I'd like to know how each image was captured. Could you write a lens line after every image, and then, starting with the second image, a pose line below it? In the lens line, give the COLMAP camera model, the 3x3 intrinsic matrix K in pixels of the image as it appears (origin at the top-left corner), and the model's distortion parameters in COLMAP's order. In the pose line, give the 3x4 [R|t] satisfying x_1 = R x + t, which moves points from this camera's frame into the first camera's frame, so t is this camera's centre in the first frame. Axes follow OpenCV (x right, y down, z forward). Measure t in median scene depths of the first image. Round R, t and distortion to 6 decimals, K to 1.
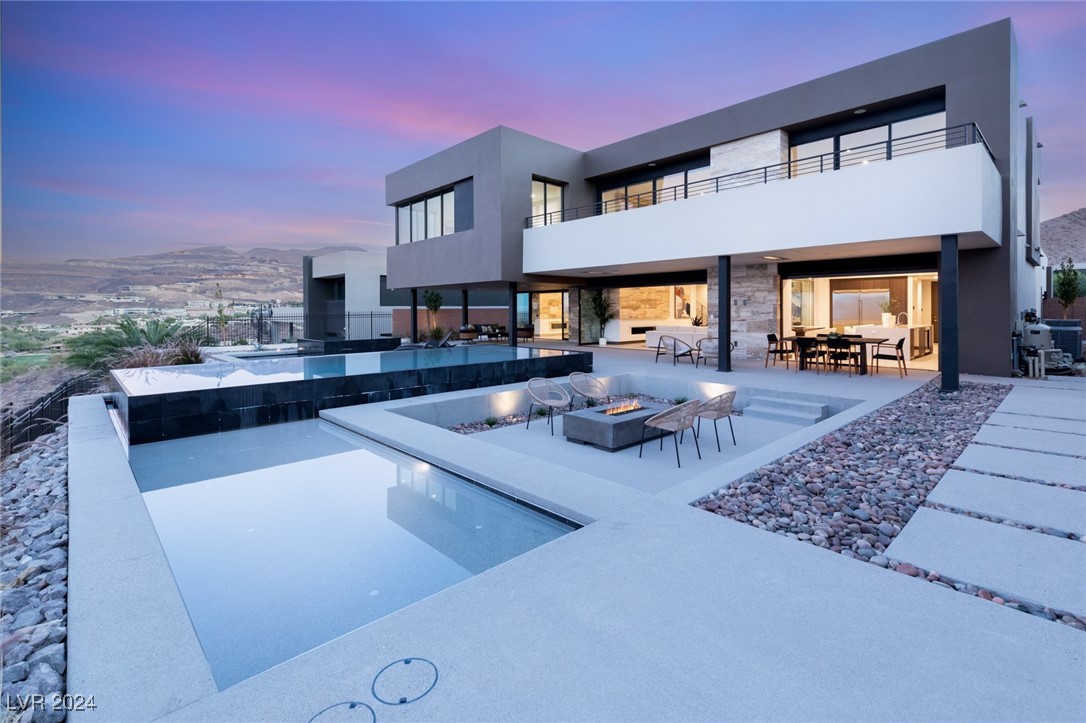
lens RADIAL K [[510.7, 0, 543.3], [0, 510.7, 319.3], [0, 0, 1]] dist [0.001450, -0.000094]
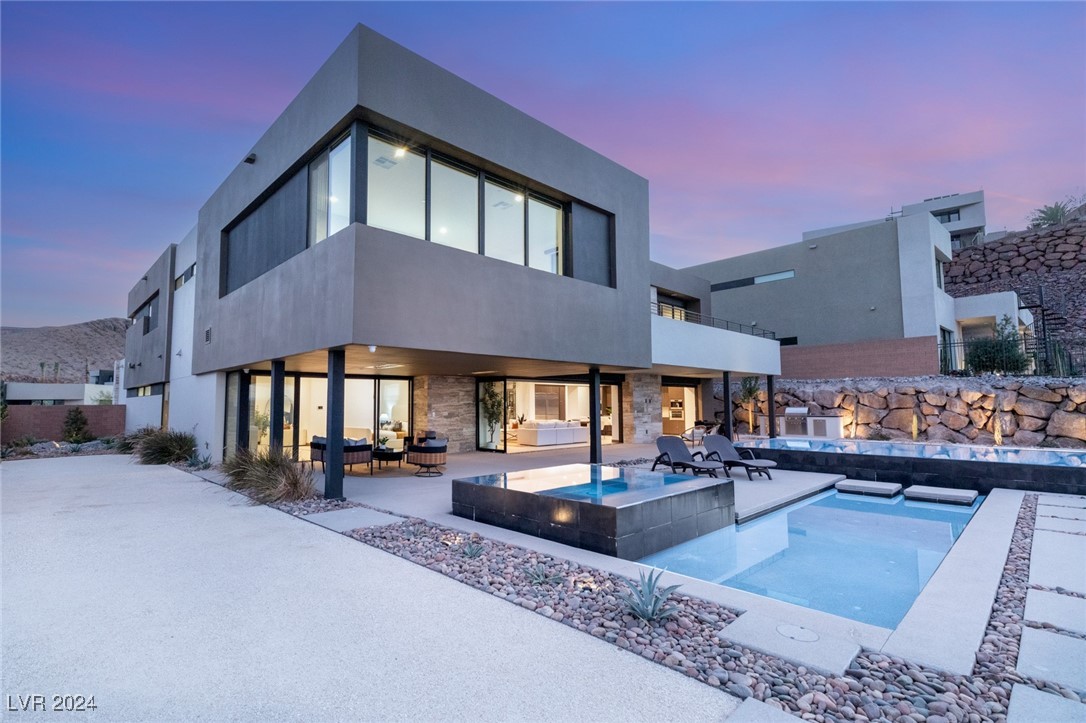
lens RADIAL K [[501.4, 0, 543.0], [0, 501.4, 361.5], [0, 0, 1]] dist [0.004528, -0.000187]
pose [[-0.025169, 0.094201, 0.995235, -0.808411], [0.023412, 0.995333, -0.093618, -0.016555], [-0.999409, 0.020944, -0.027257, 1.125133]]
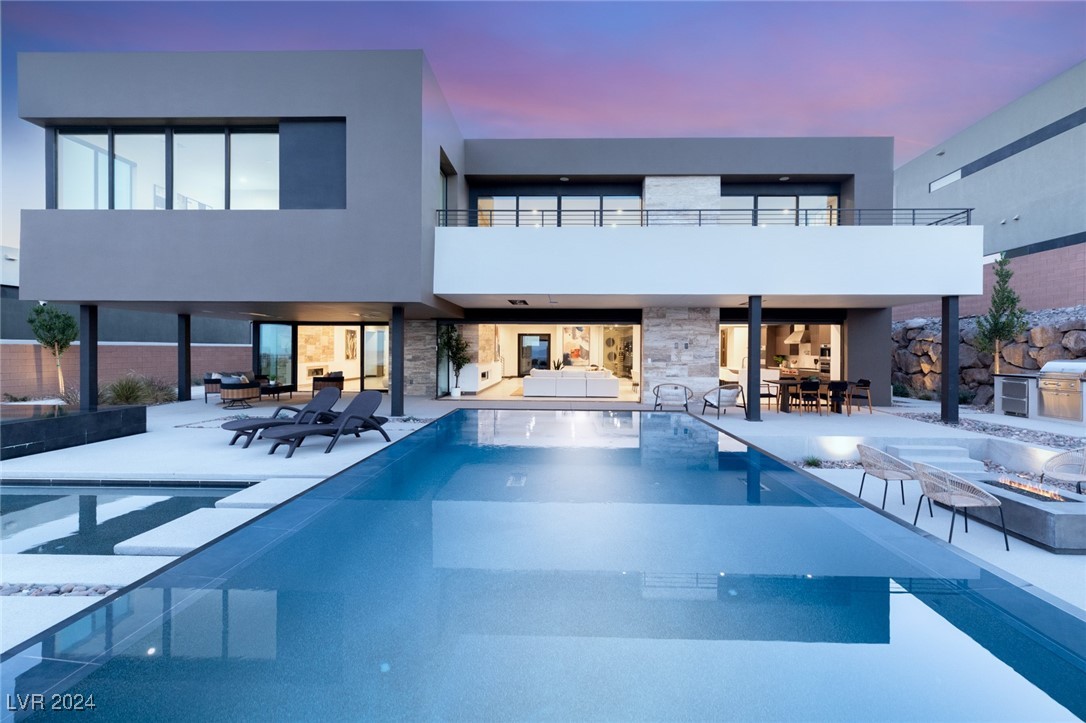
lens RADIAL K [[501.4, 0, 543.0], [0, 501.4, 361.5], [0, 0, 1]] dist [0.004528, -0.000187]
pose [[0.694847, -0.004104, 0.719146, -0.404097], [0.001379, 0.999989, 0.004375, -0.007000], [-0.719156, -0.002048, 0.694845, 0.457623]]
